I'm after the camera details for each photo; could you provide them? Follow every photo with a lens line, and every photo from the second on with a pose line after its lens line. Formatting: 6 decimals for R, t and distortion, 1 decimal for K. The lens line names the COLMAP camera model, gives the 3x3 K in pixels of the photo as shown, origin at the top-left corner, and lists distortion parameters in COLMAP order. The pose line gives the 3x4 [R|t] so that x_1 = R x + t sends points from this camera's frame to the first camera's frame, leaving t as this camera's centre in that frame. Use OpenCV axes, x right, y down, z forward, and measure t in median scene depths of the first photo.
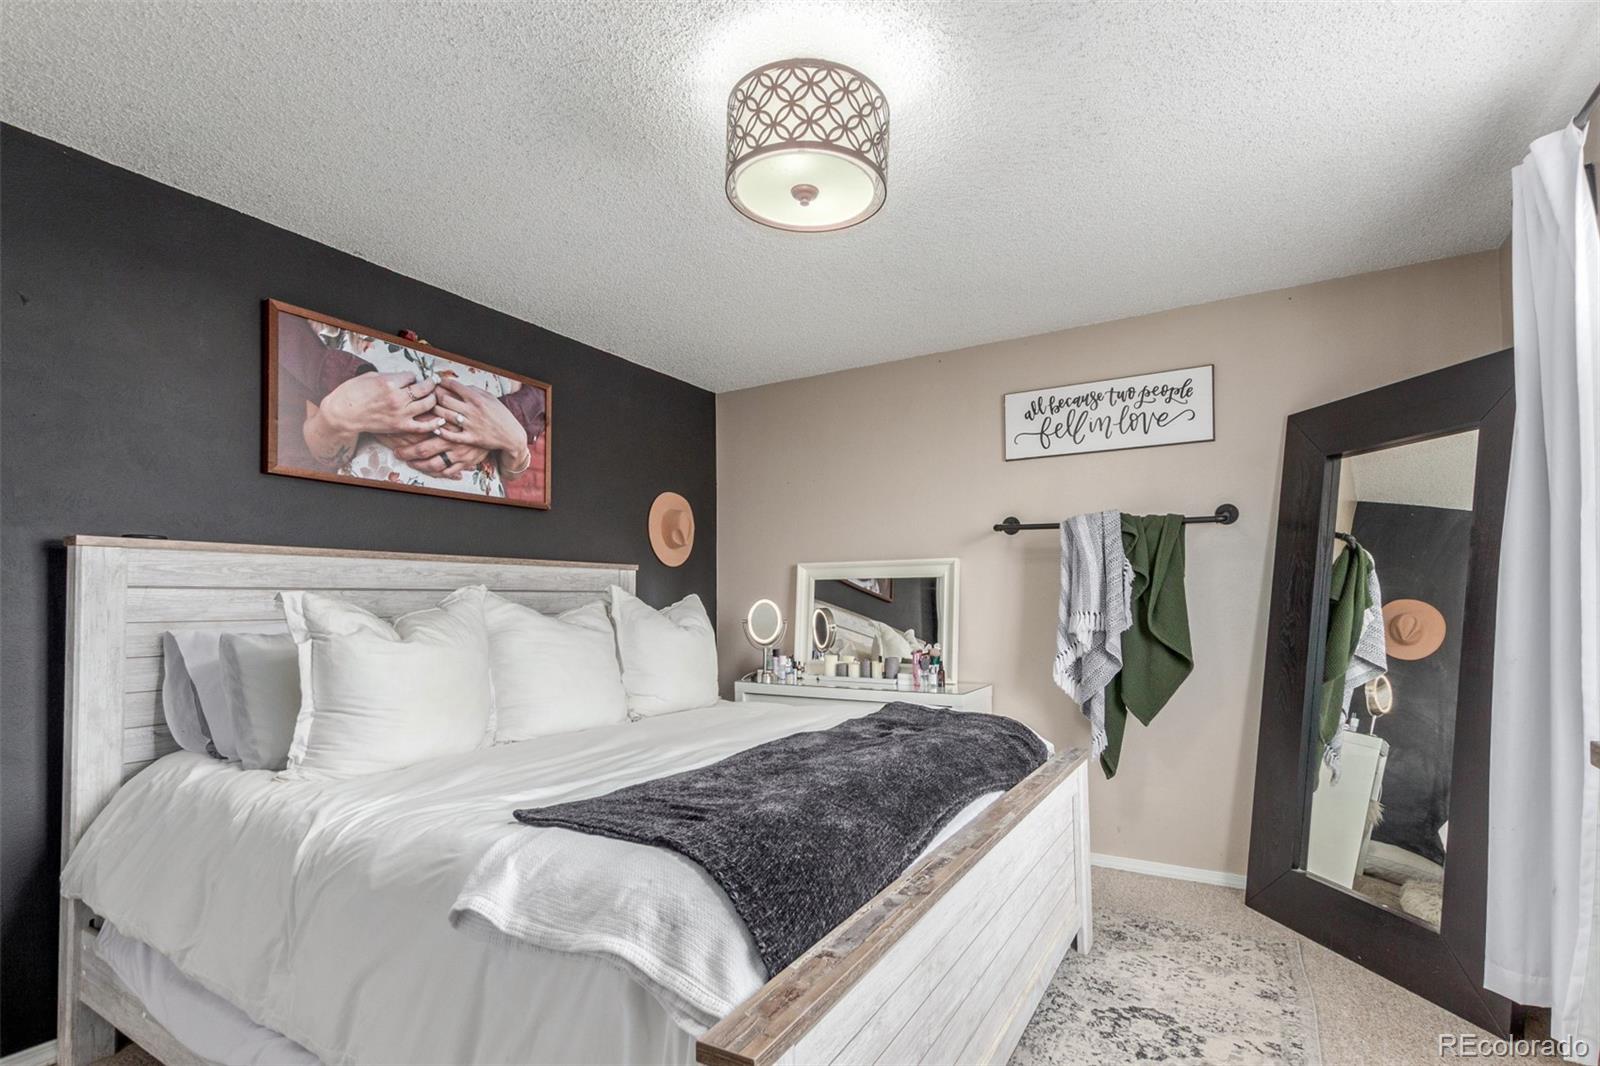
lens RADIAL K [[751.0, 0, 795.5], [0, 751.0, 590.4], [0, 0, 1]] dist [-0.003001, 0.000152]
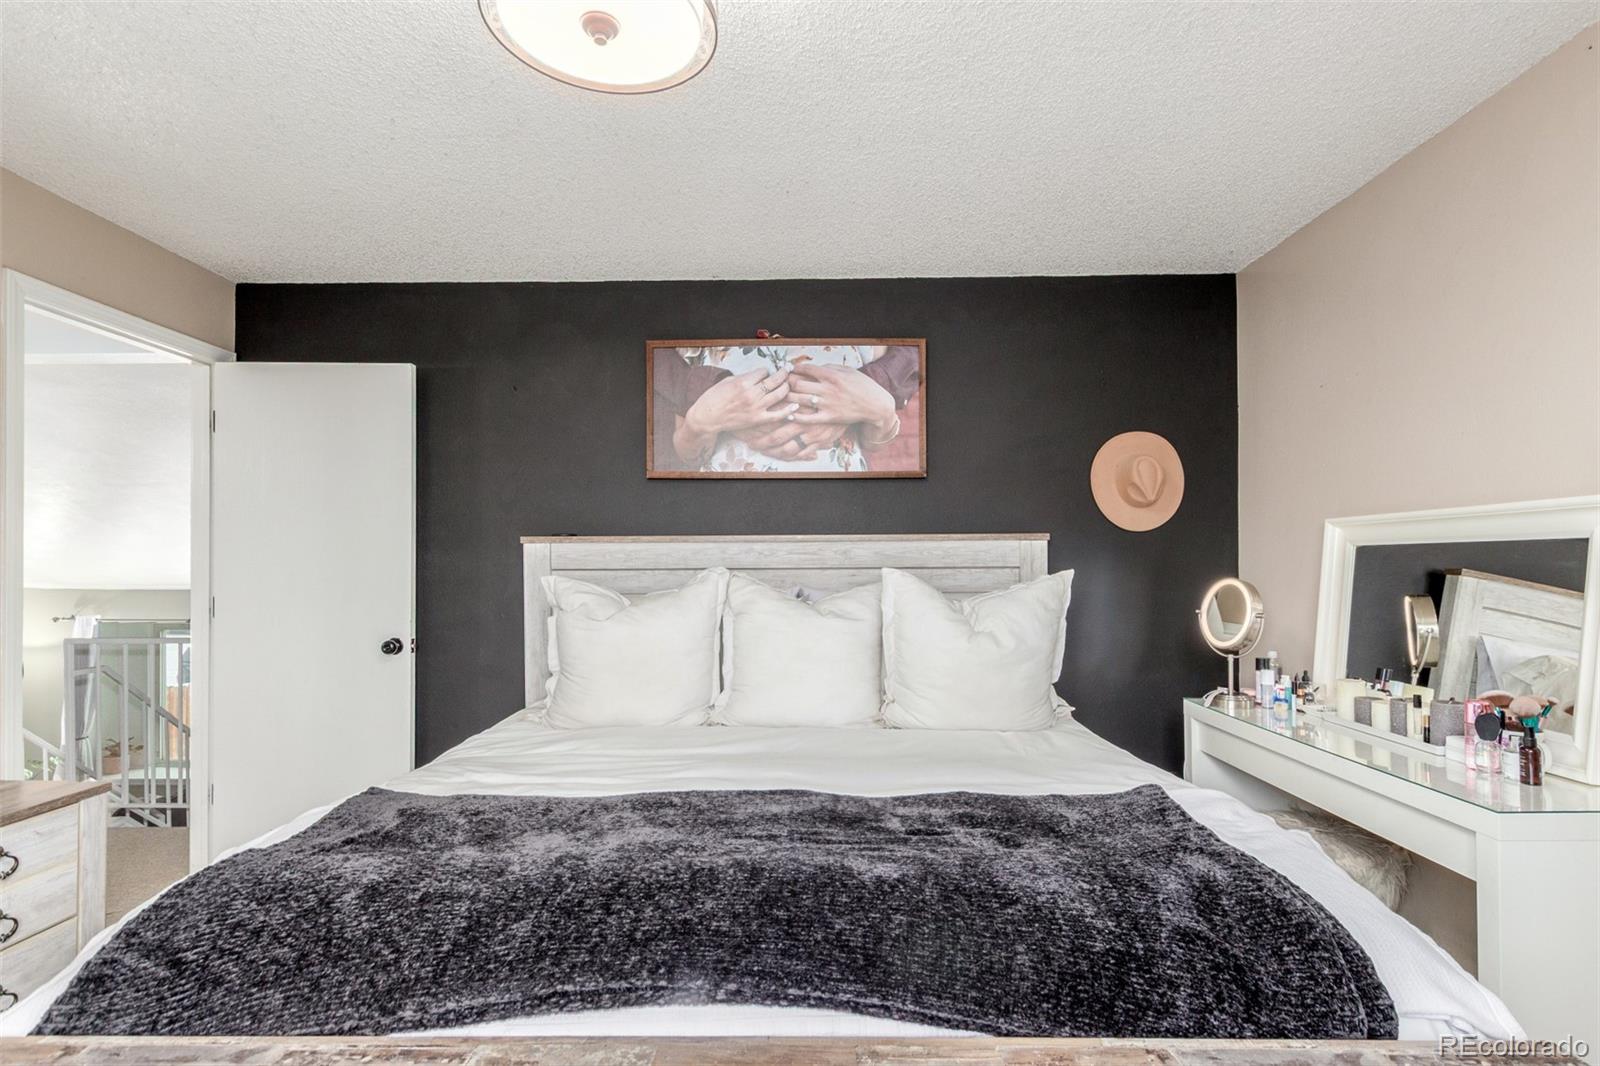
lens RADIAL K [[751.0, 0, 798.1], [0, 751.0, 550.5], [0, 0, 1]] dist [-0.003001, 0.000152]
pose [[0.509879, -0.018172, -0.860054, 0.431076], [0.014847, 0.999814, -0.012323, -0.012724], [0.860118, -0.006486, 0.510054, 0.477950]]
